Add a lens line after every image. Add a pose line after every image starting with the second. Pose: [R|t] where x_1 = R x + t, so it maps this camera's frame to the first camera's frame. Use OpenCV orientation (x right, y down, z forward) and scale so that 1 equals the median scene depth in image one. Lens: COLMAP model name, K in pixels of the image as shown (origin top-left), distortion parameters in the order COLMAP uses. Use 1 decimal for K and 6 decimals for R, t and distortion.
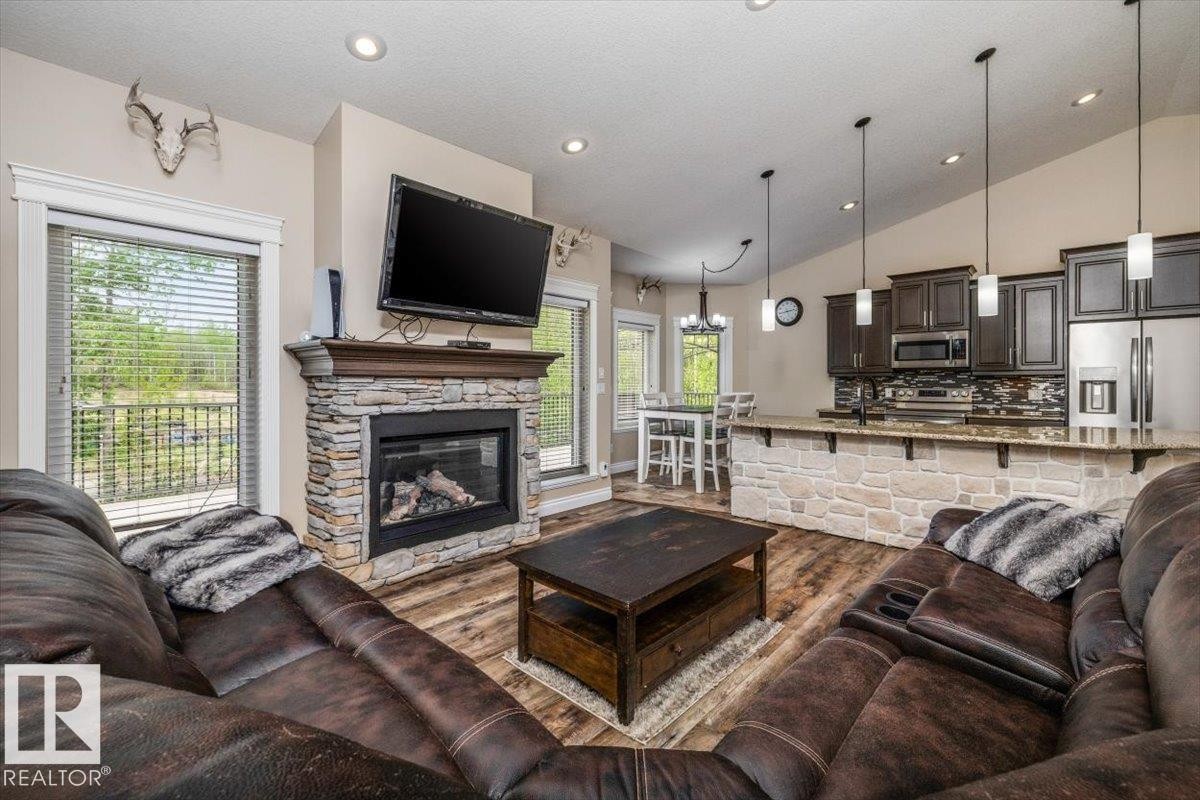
lens RADIAL K [[506.8, 0, 592.9], [0, 506.8, 380.4], [0, 0, 1]] dist [0.000578, -0.000349]
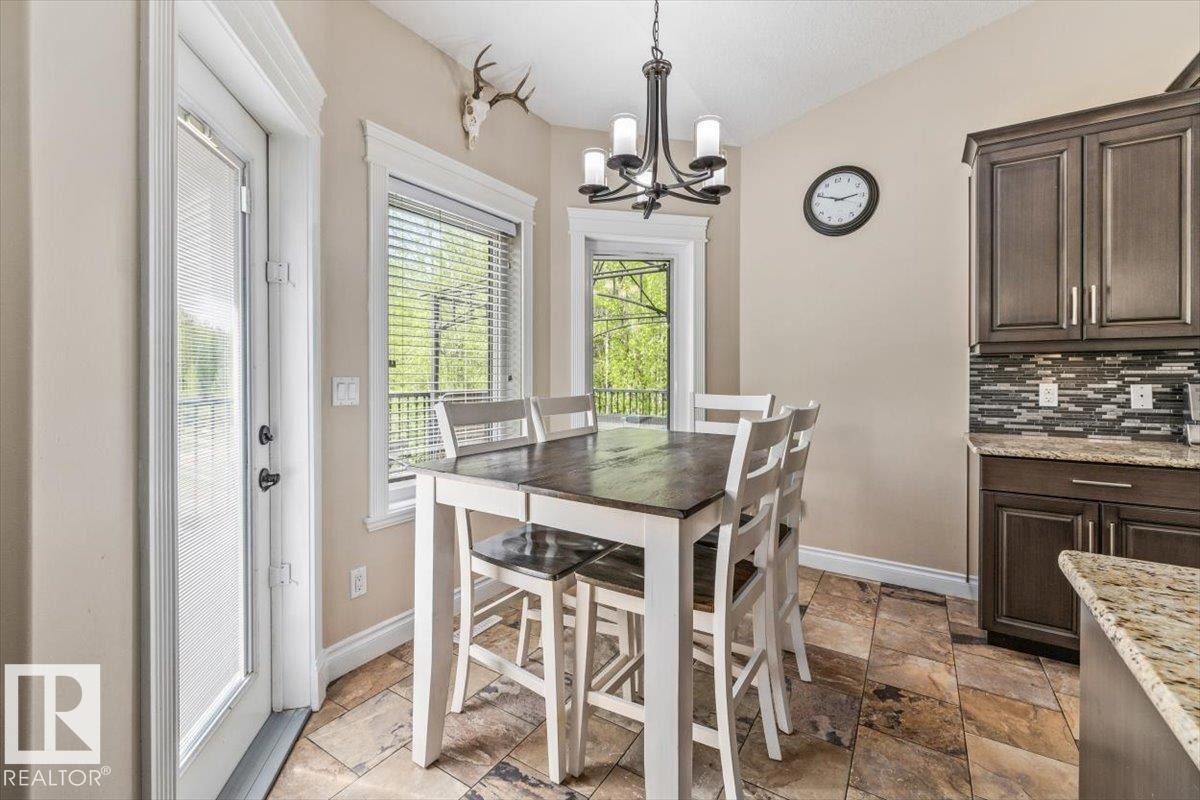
lens RADIAL K [[506.8, 0, 599.0], [0, 506.8, 378.0], [0, 0, 1]] dist [0.000578, -0.000349]
pose [[0.983369, 0.000499, 0.181620, 0.219094], [-0.002442, 0.999942, 0.010477, 0.013153], [-0.181604, -0.010746, 0.983313, 1.201197]]
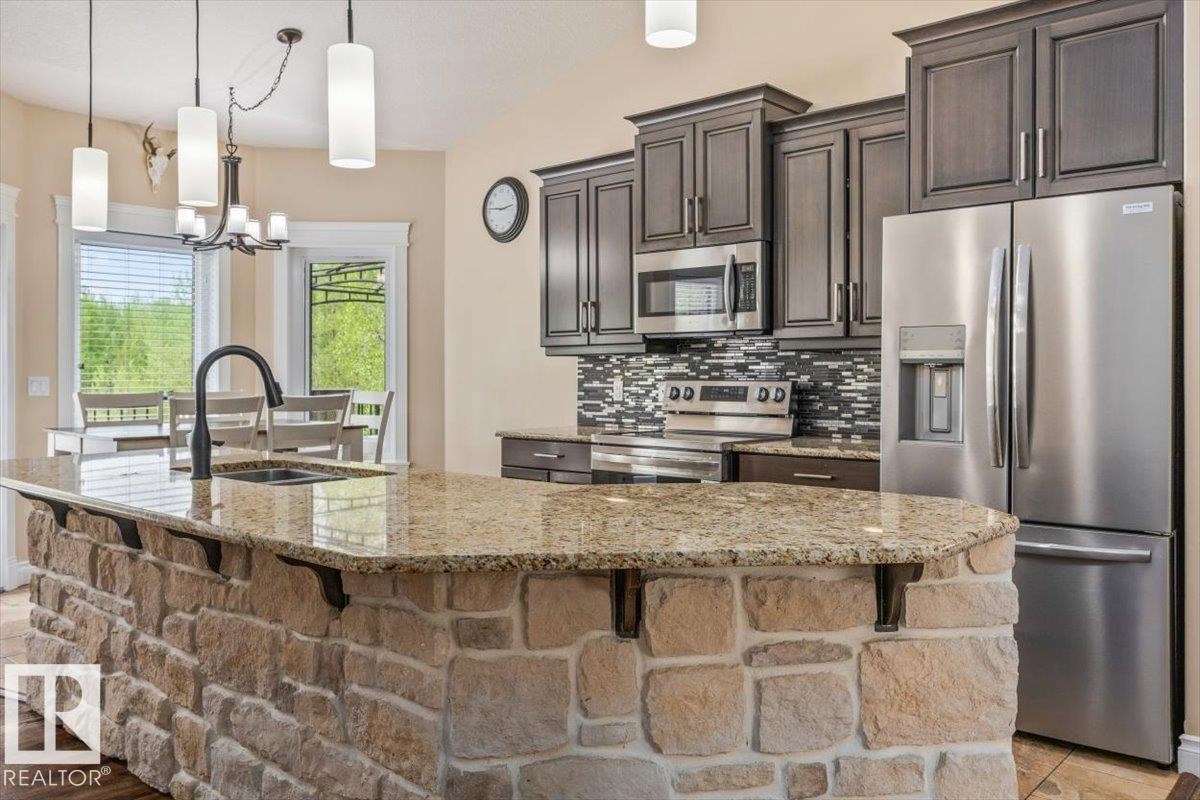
lens RADIAL K [[934.2, 0, 599.0], [0, 934.2, 371.4], [0, 0, 1]] dist [0.002138, 0.000916]
pose [[0.999728, -0.000830, 0.023325, 0.863369], [0.000783, 0.999998, 0.002034, 0.008583], [-0.023327, -0.002015, 0.999726, 0.346736]]
